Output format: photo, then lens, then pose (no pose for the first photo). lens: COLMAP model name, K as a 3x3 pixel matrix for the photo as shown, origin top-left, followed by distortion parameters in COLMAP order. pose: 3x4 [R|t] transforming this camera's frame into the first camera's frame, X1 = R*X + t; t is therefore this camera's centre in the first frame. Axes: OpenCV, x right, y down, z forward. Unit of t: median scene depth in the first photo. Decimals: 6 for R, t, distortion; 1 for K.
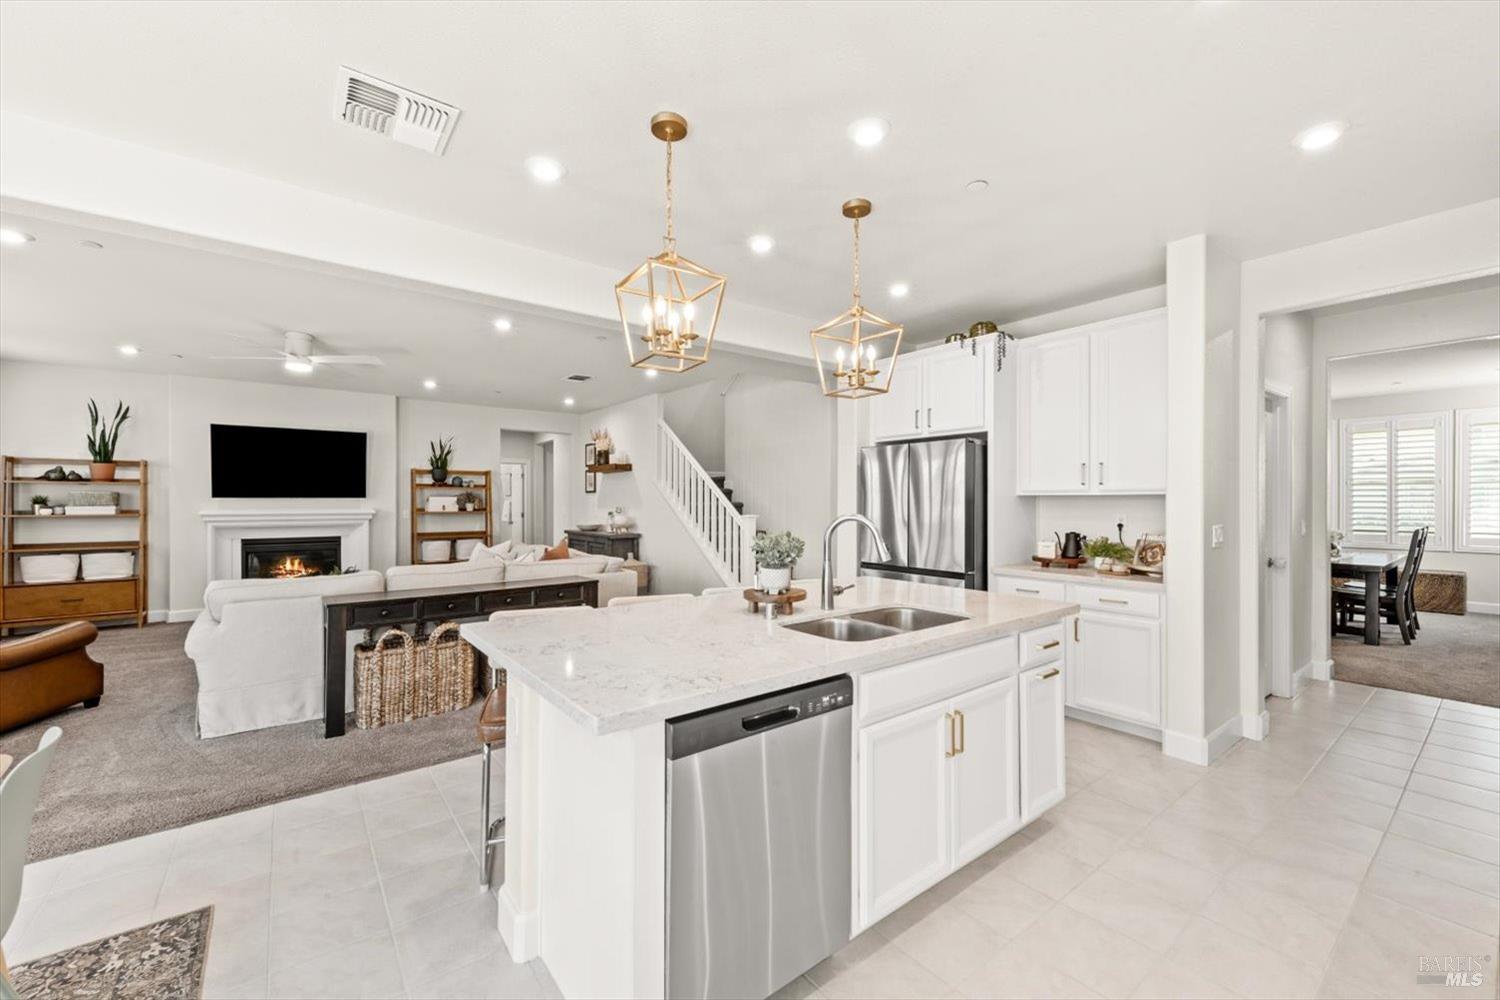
lens RADIAL K [[598.9, 0, 753.6], [0, 598.9, 502.3], [0, 0, 1]] dist [0.002893, -0.000256]
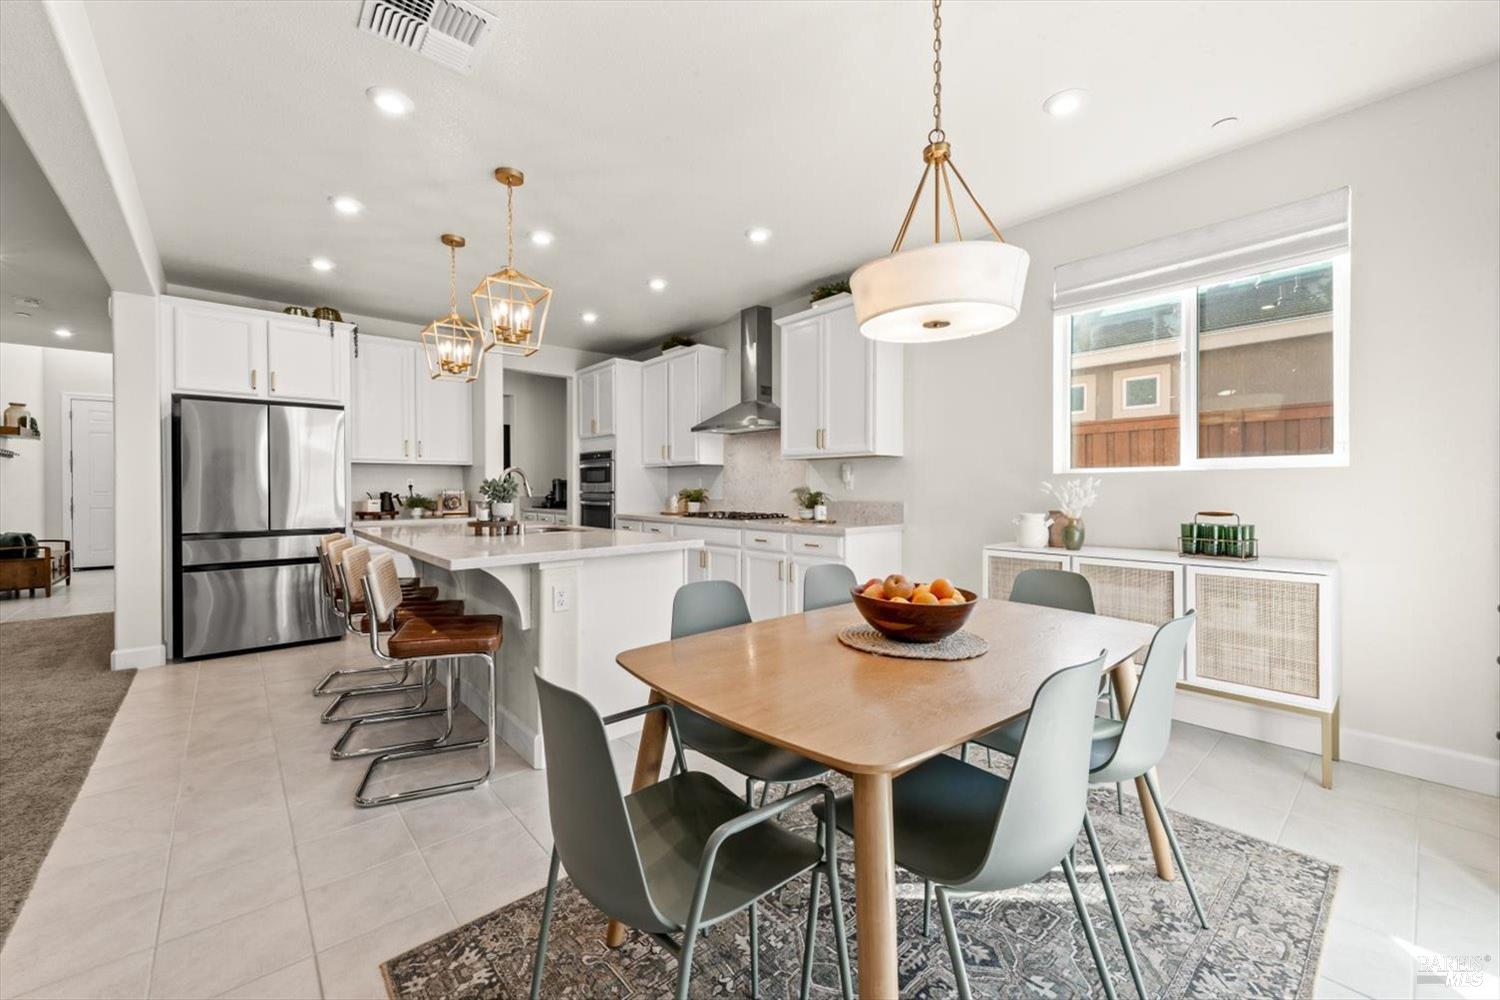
lens RADIAL K [[596.0, 0, 744.1], [0, 596.0, 491.3], [0, 0, 1]] dist [0.008460, -0.000567]
pose [[-0.054609, -0.005767, 0.998491, -0.526732], [0.005321, 0.999967, 0.006067, 0.029291], [-0.998494, 0.005644, -0.054577, 0.189792]]
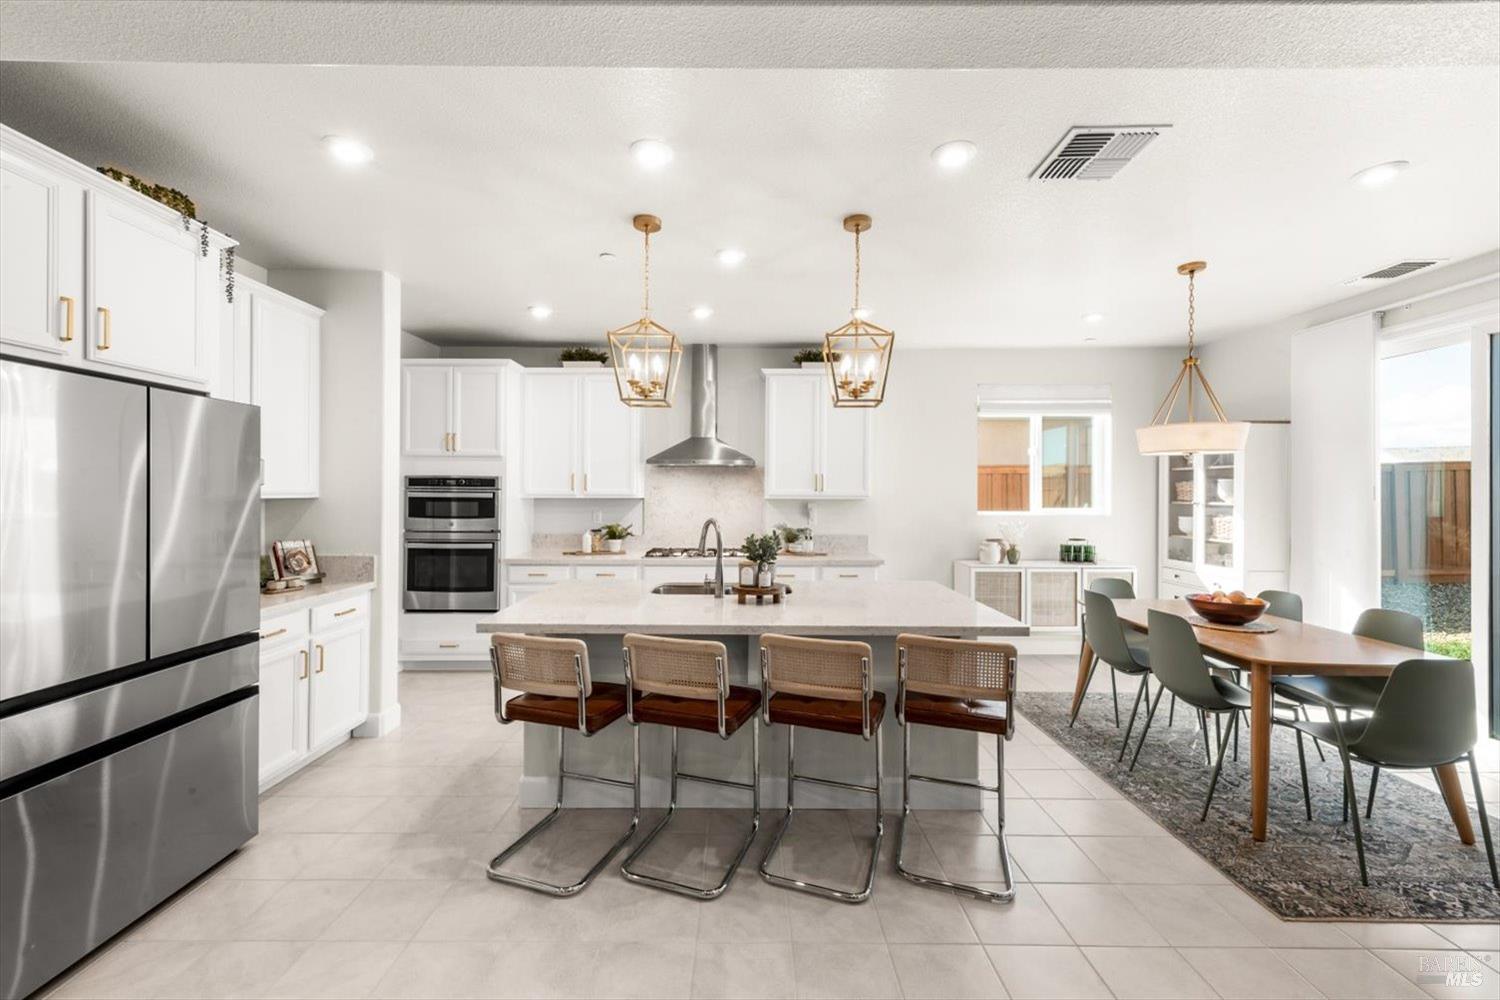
lens RADIAL K [[596.0, 0, 744.1], [0, 596.0, 491.3], [0, 0, 1]] dist [0.008460, -0.000567]
pose [[-0.791102, -0.001741, 0.611681, -0.255325], [-0.002576, 0.999997, -0.000486, -0.014271], [-0.611678, -0.001960, -0.791104, 0.750258]]
